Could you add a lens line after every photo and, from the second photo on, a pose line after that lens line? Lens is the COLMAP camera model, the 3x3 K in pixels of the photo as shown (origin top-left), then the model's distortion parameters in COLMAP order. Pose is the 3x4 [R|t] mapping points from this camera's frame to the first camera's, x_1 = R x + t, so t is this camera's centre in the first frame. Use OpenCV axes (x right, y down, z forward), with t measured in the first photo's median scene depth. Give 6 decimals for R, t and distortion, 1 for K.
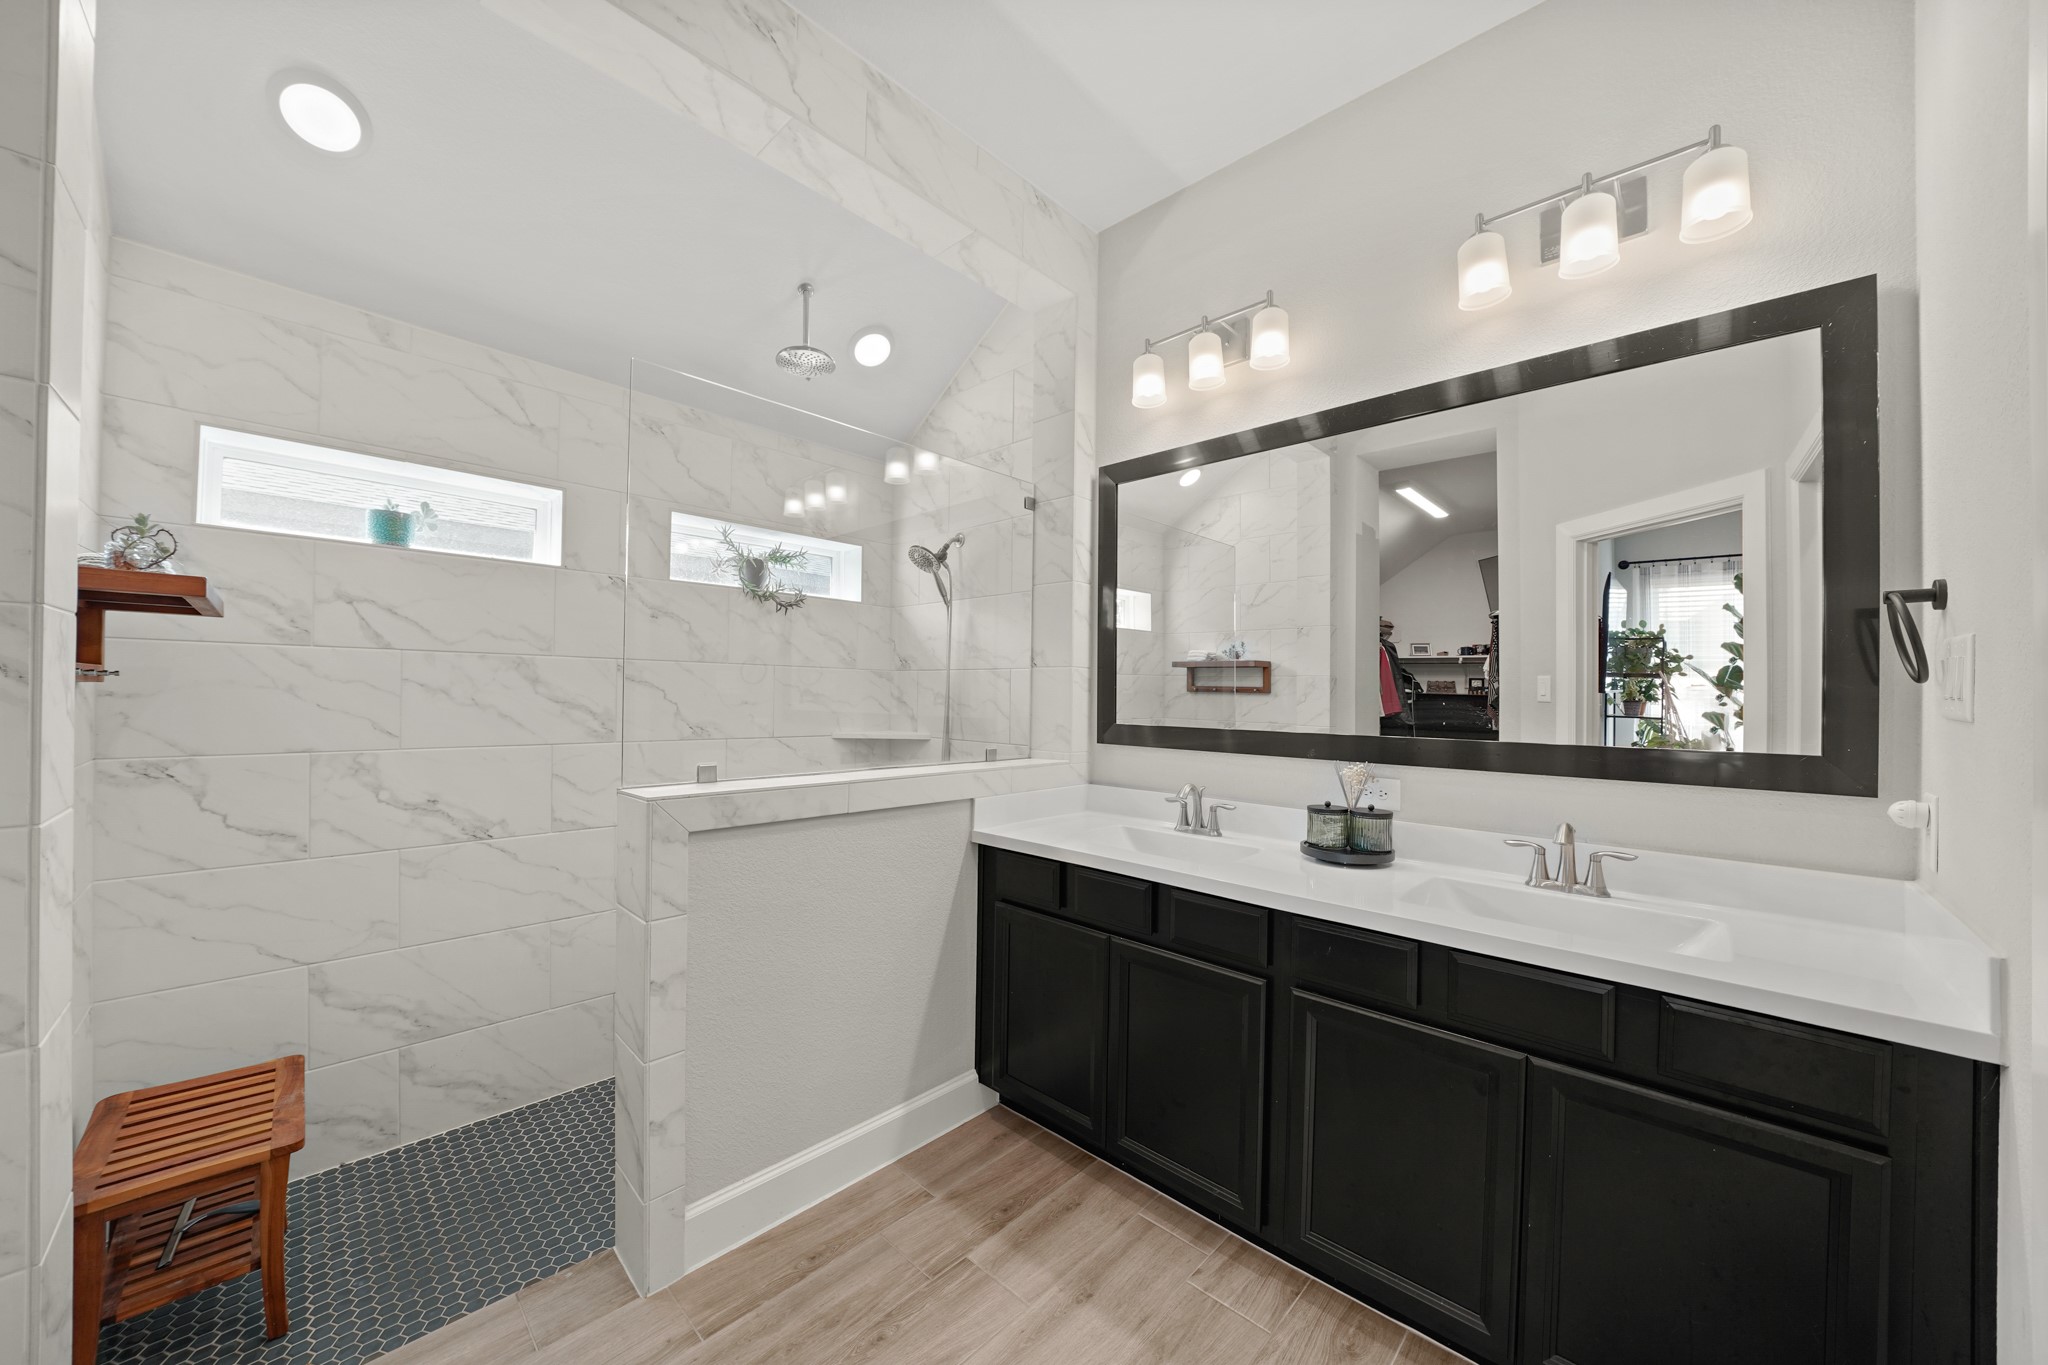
lens RADIAL K [[711.7, 0, 1028.9], [0, 711.7, 692.2], [0, 0, 1]] dist [-0.028600, 0.003537]
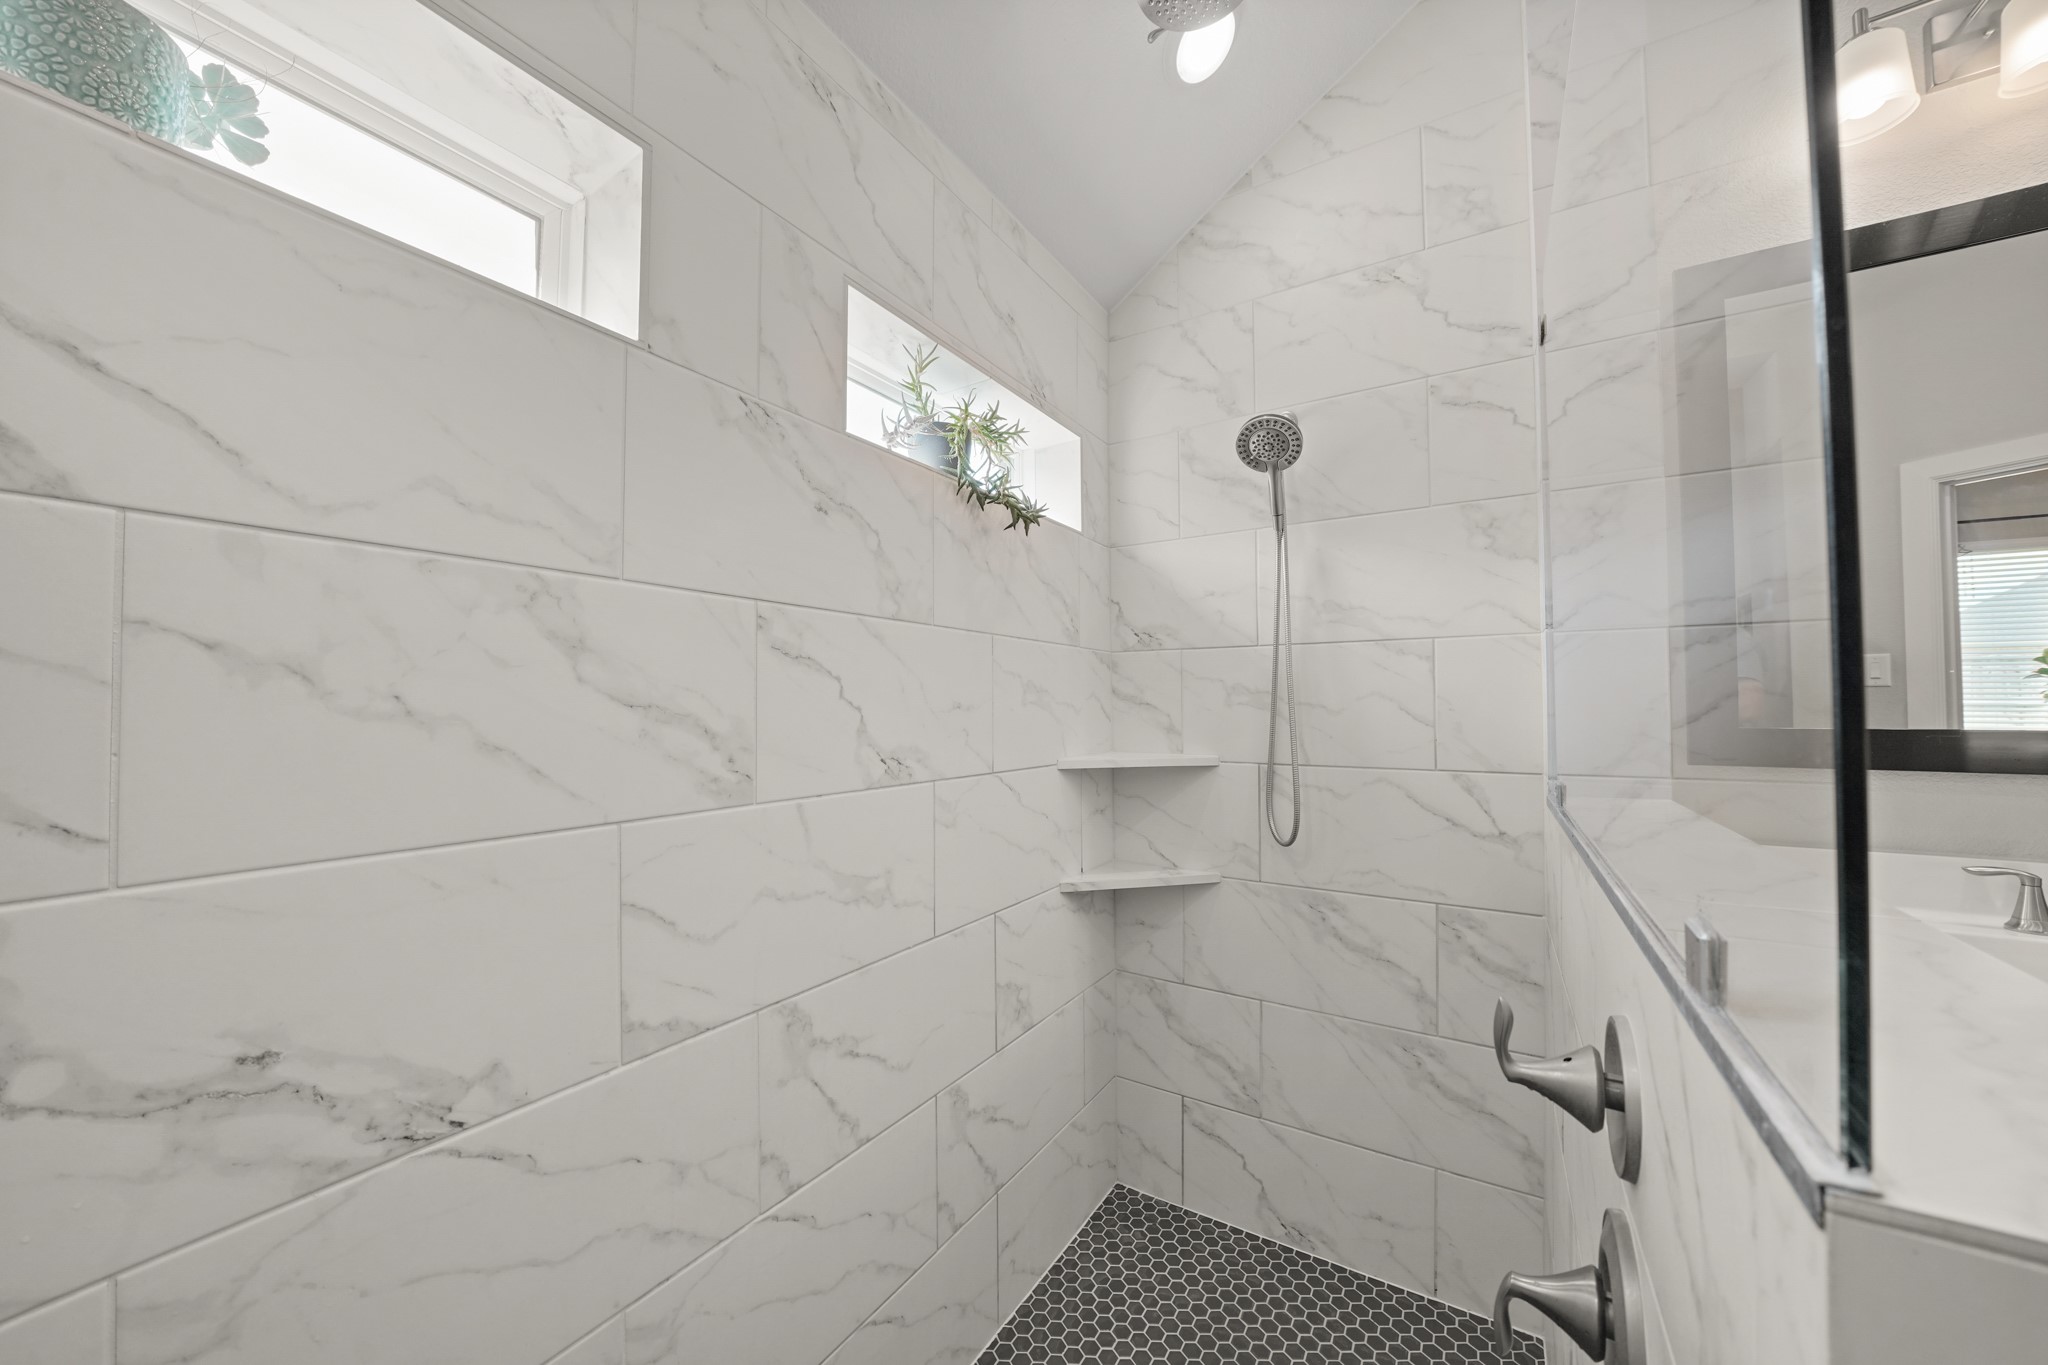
lens RADIAL K [[719.5, 0, 1029.1], [0, 719.5, 694.2], [0, 0, 1]] dist [-0.028709, 0.004327]
pose [[0.977762, -0.018430, 0.208907, -0.496902], [0.022272, 0.999623, -0.016054, 0.016850], [-0.208533, 0.020350, 0.977804, 0.539755]]
